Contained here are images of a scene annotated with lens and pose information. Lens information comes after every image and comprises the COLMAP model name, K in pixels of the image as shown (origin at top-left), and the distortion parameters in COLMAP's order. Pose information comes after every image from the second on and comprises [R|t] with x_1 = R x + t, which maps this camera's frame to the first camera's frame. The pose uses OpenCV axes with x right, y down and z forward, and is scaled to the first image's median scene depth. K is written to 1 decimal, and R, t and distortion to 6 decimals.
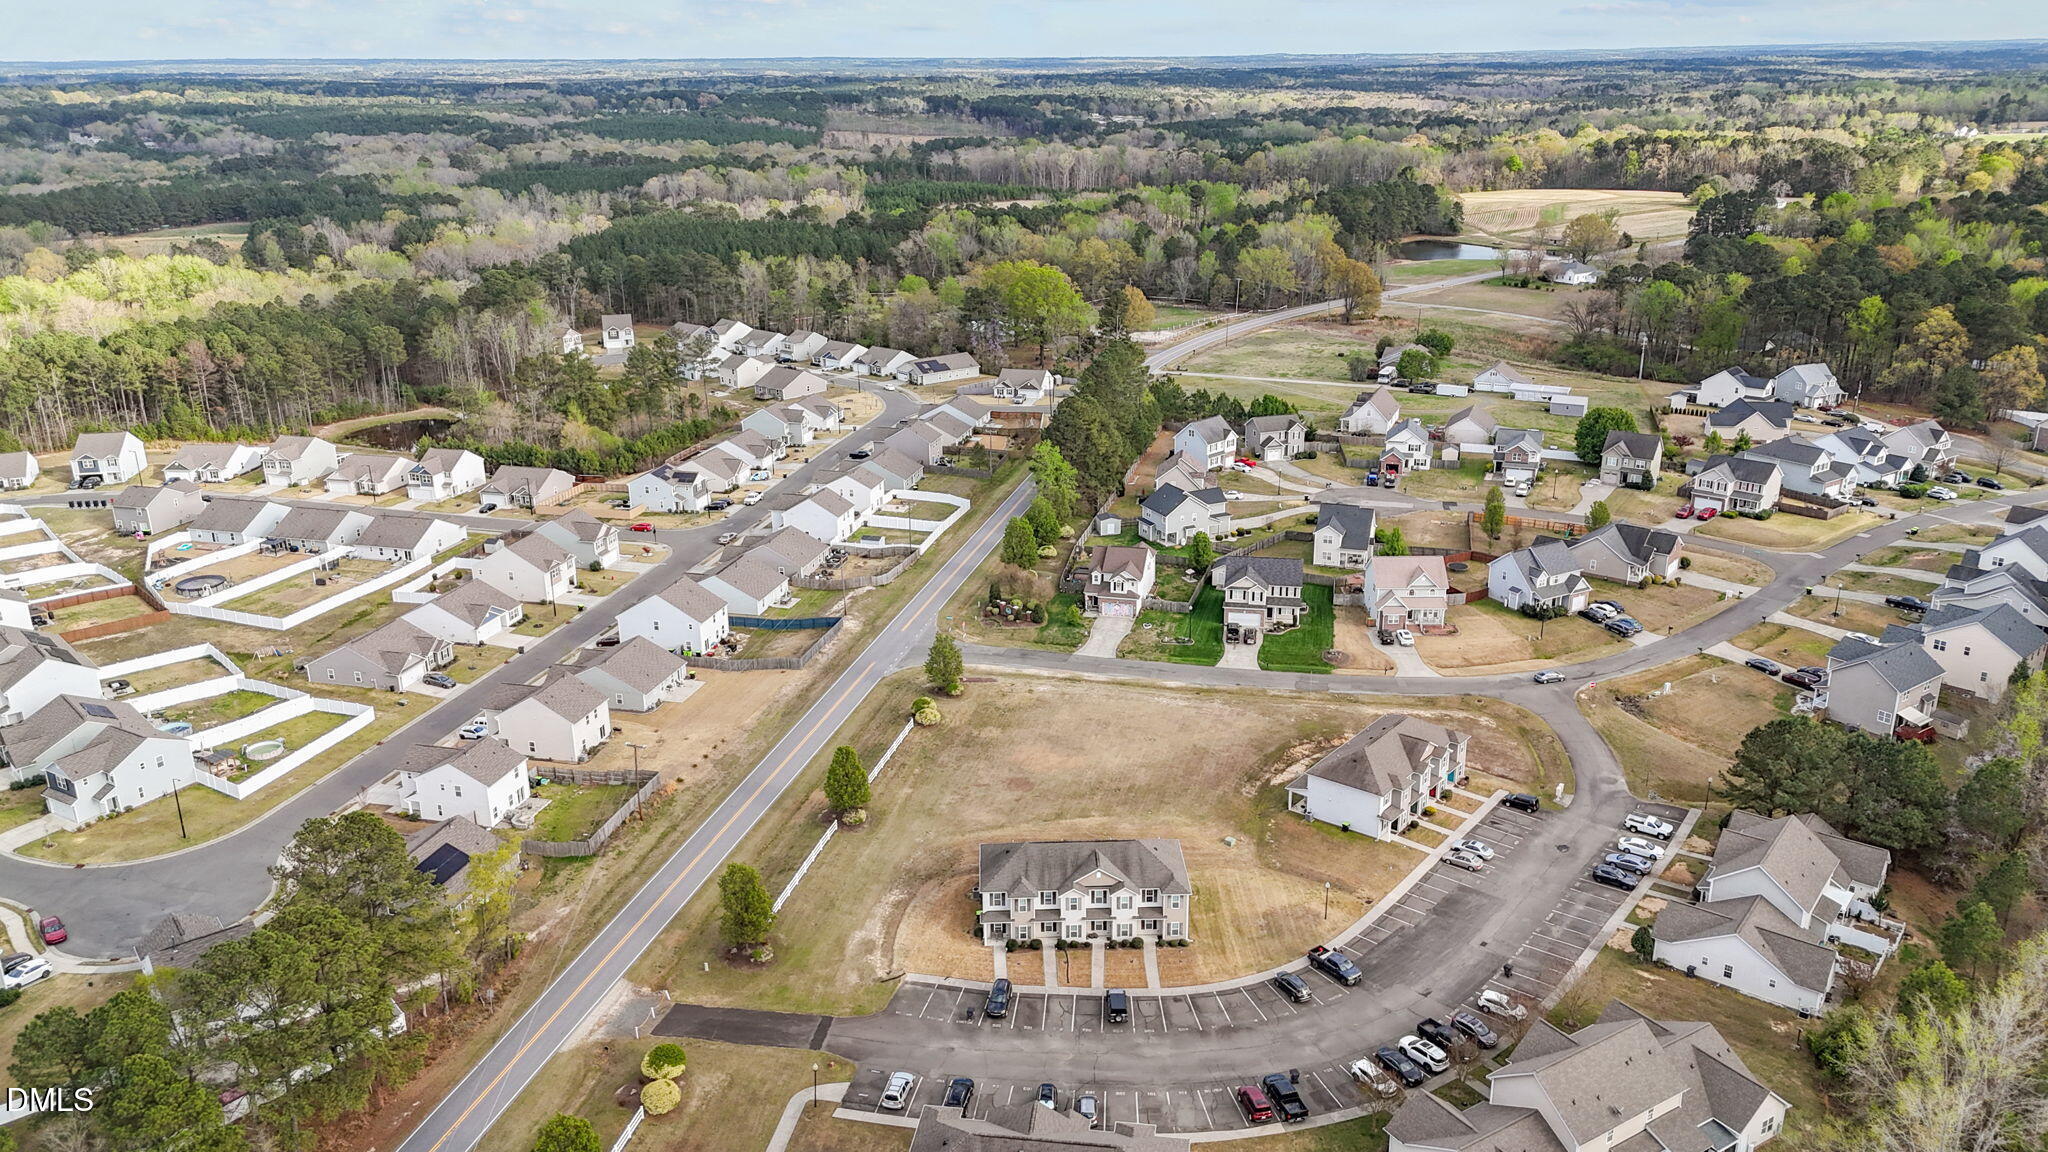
lens RADIAL K [[1496.2, 0, 1029.4], [0, 1496.2, 594.9], [0, 0, 1]] dist [0.083000, -0.086937]
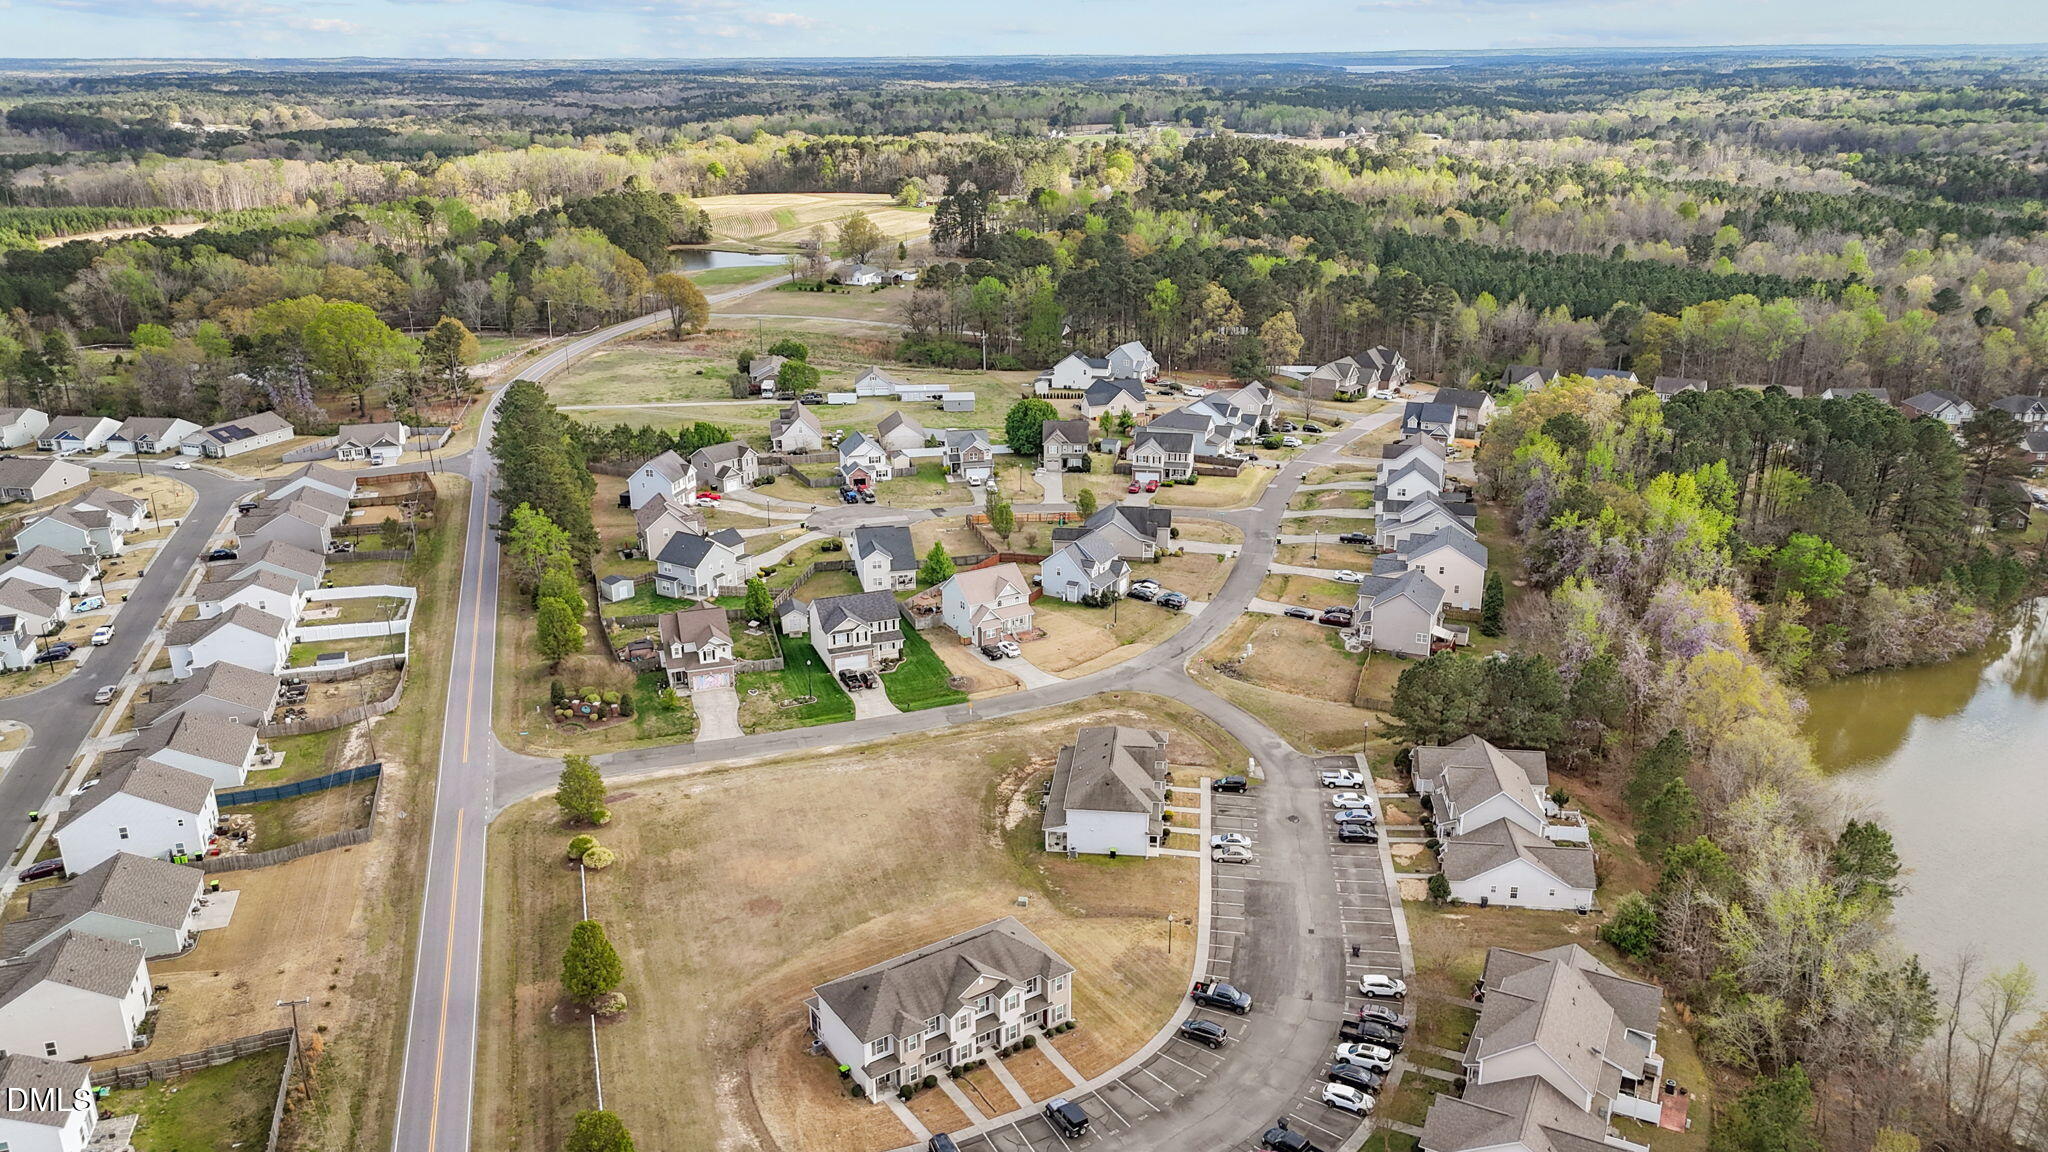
lens RADIAL K [[1496.2, 0, 1032.8], [0, 1496.2, 588.5], [0, 0, 1]] dist [0.083000, -0.086937]
pose [[0.848040, -0.171934, 0.501266, -0.185341], [0.175801, 0.983614, 0.039960, -0.039661], [-0.499923, 0.054235, 0.864370, 0.113688]]
